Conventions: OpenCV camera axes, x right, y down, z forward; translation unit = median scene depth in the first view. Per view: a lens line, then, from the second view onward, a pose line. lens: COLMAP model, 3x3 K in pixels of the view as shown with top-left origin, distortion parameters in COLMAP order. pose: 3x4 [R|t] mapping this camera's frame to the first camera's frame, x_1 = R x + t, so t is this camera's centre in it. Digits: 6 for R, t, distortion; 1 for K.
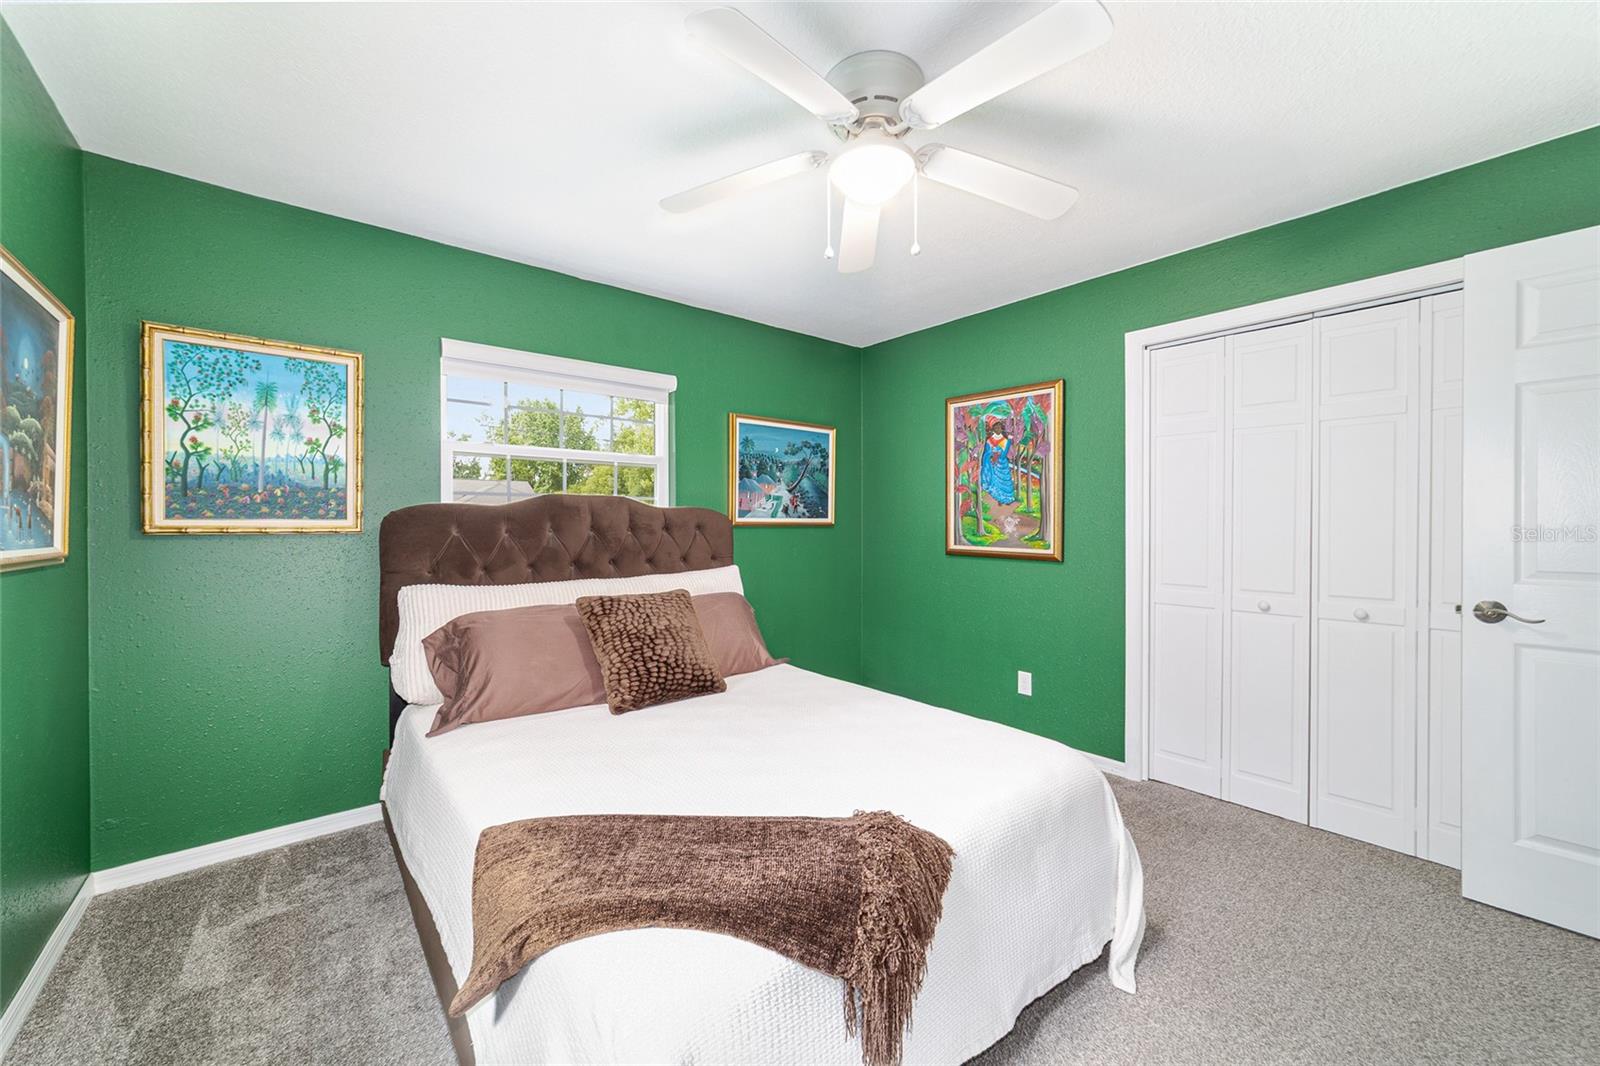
lens RADIAL K [[615.1, 0, 796.0], [0, 615.1, 526.2], [0, 0, 1]] dist [-0.015935, 0.007707]
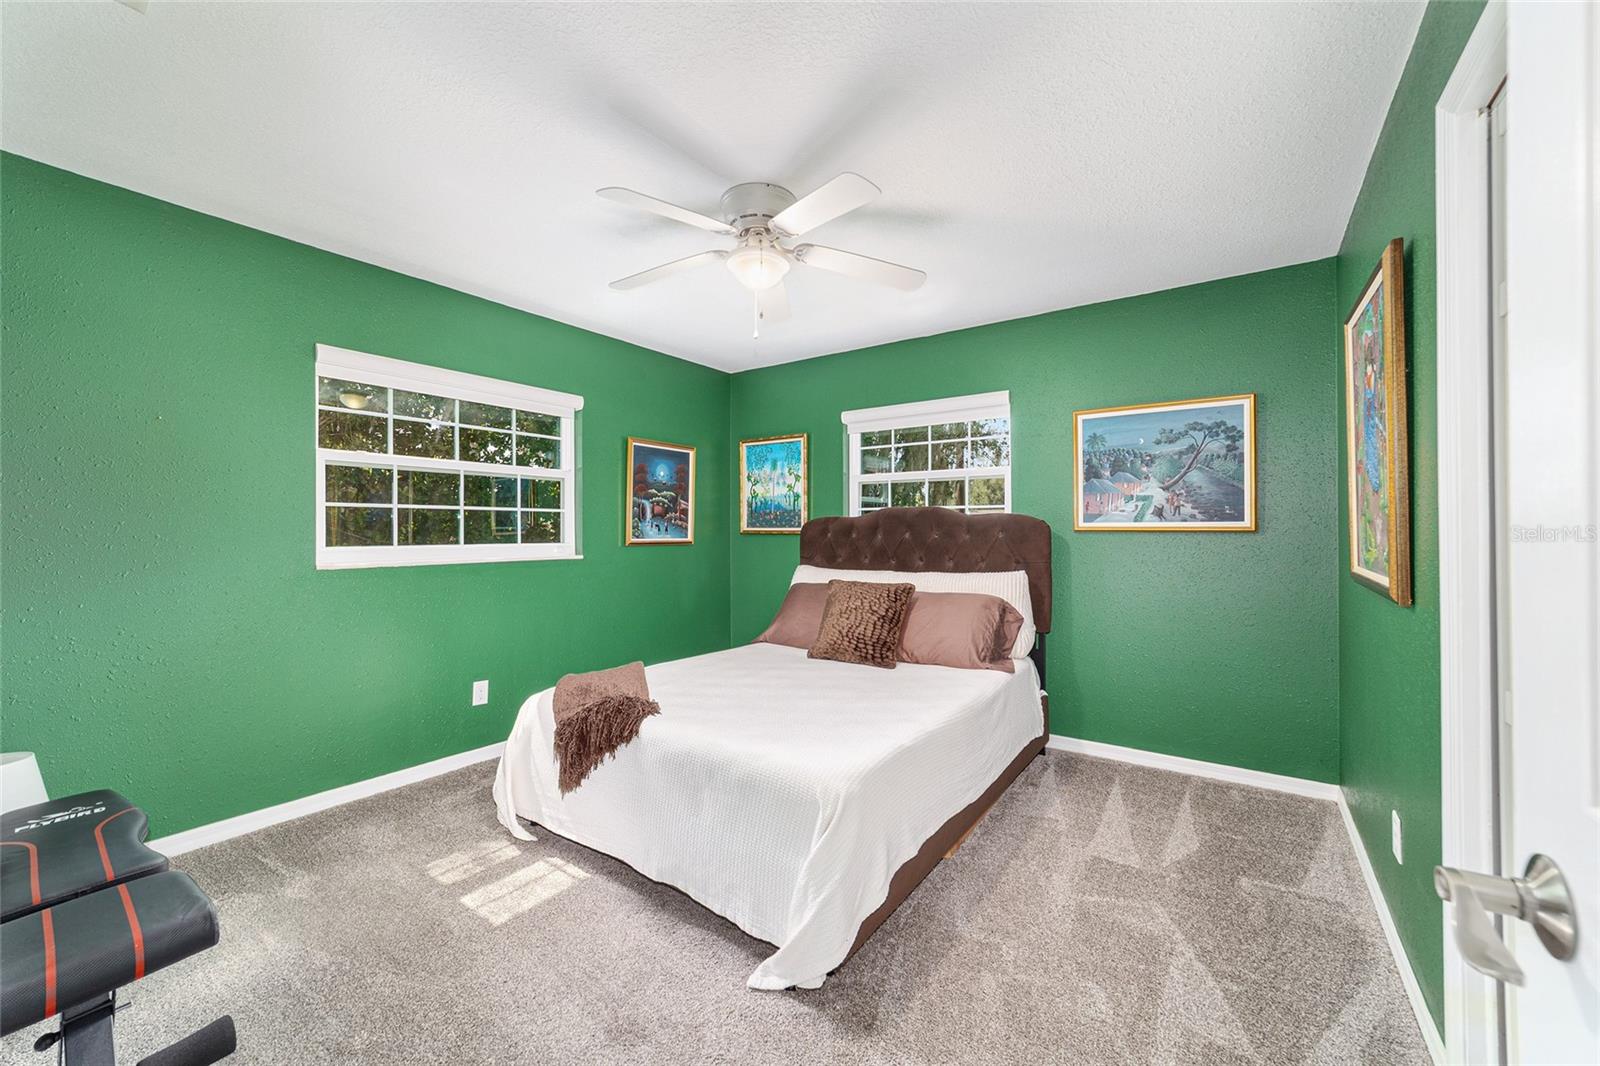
lens RADIAL K [[615.1, 0, 809.6], [0, 615.1, 527.2], [0, 0, 1]] dist [-0.015935, 0.007707]
pose [[0.284522, -0.002776, -0.958666, 0.674589], [-0.000739, 0.999995, -0.003115, -0.003274], [0.958669, 0.001595, 0.284518, 0.341821]]
